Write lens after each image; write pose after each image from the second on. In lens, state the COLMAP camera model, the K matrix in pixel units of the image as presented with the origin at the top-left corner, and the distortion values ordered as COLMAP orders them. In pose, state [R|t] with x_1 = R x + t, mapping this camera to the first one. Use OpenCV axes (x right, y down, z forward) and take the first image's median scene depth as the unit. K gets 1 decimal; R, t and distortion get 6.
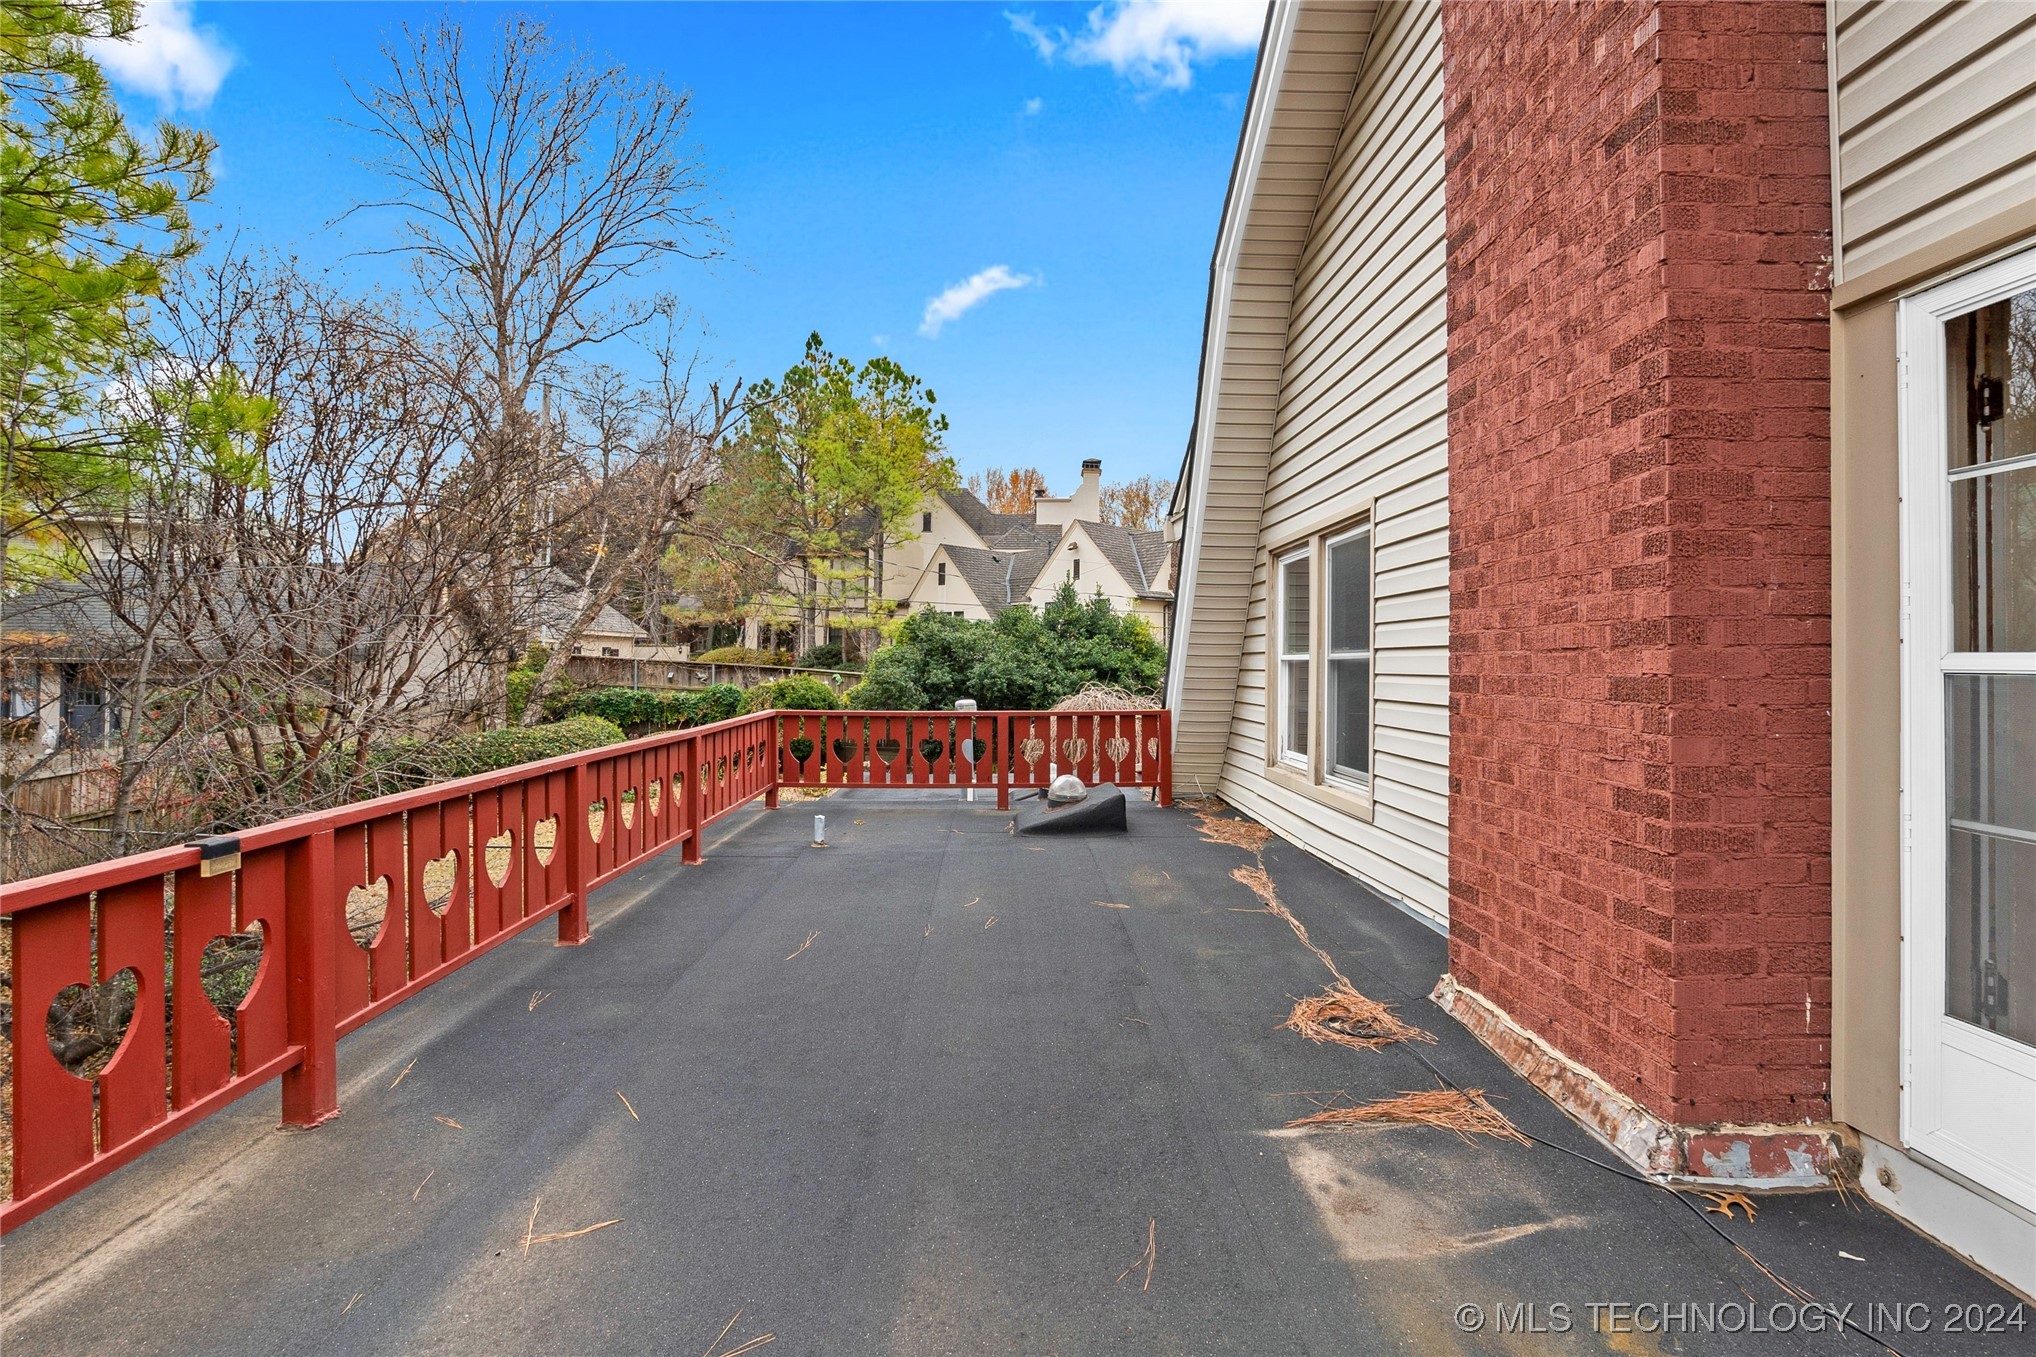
lens RADIAL K [[931.0, 0, 998.2], [0, 931.0, 677.6], [0, 0, 1]] dist [0.000951, -0.000121]
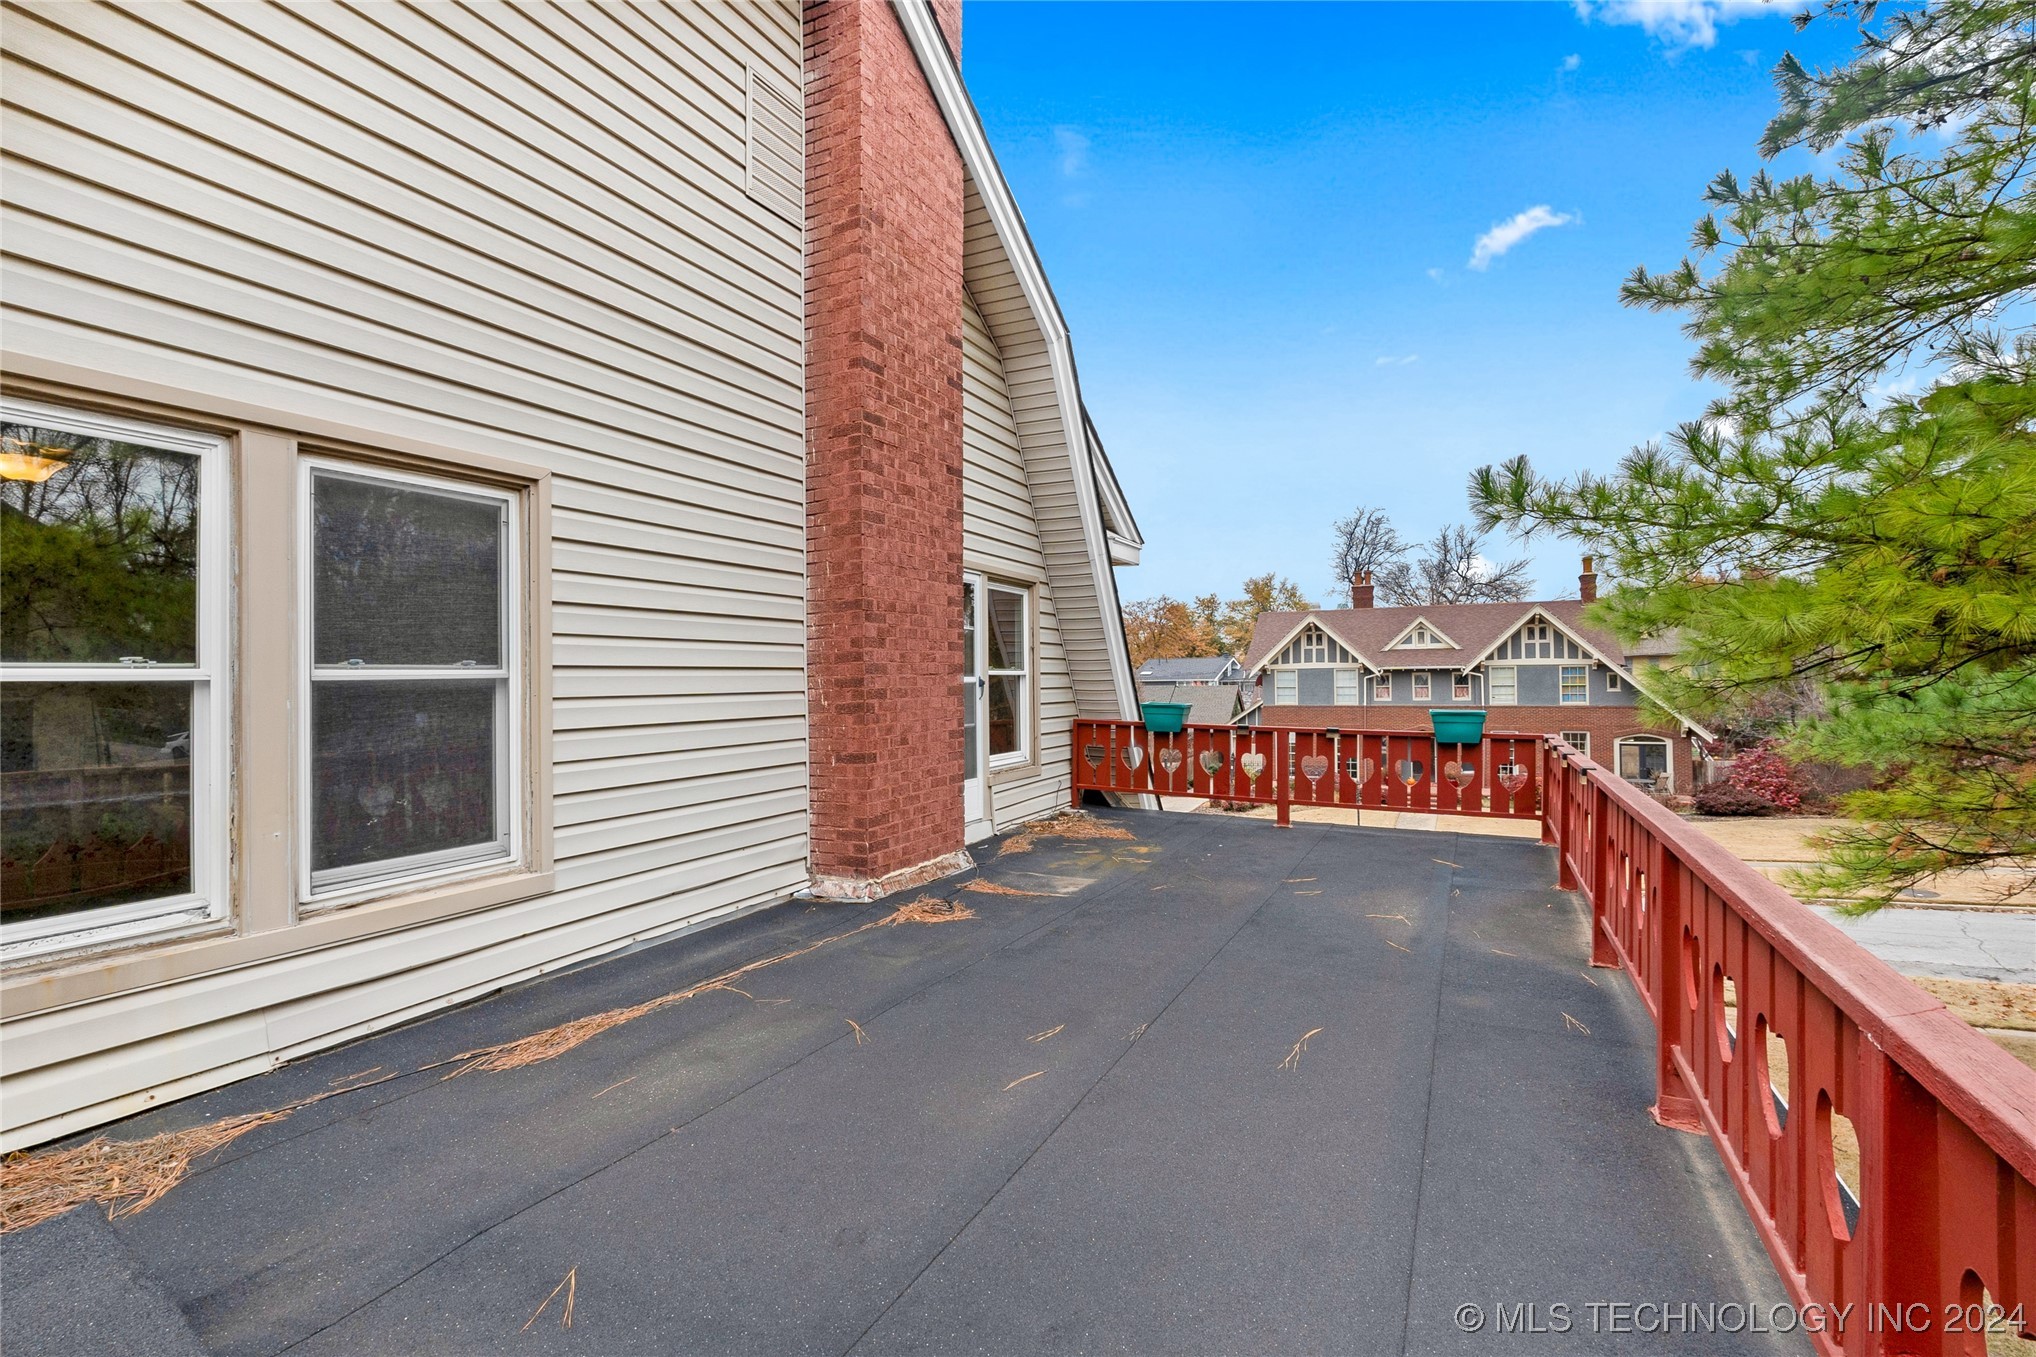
lens RADIAL K [[929.0, 0, 1018.0], [0, 929.0, 678.5], [0, 0, 1]] dist [-0.003244, -0.000185]
pose [[-0.895682, 0.000004, 0.444694, -0.520195], [0.008814, 0.999804, 0.017744, -0.054911], [-0.444607, 0.019812, -0.895507, 2.743037]]
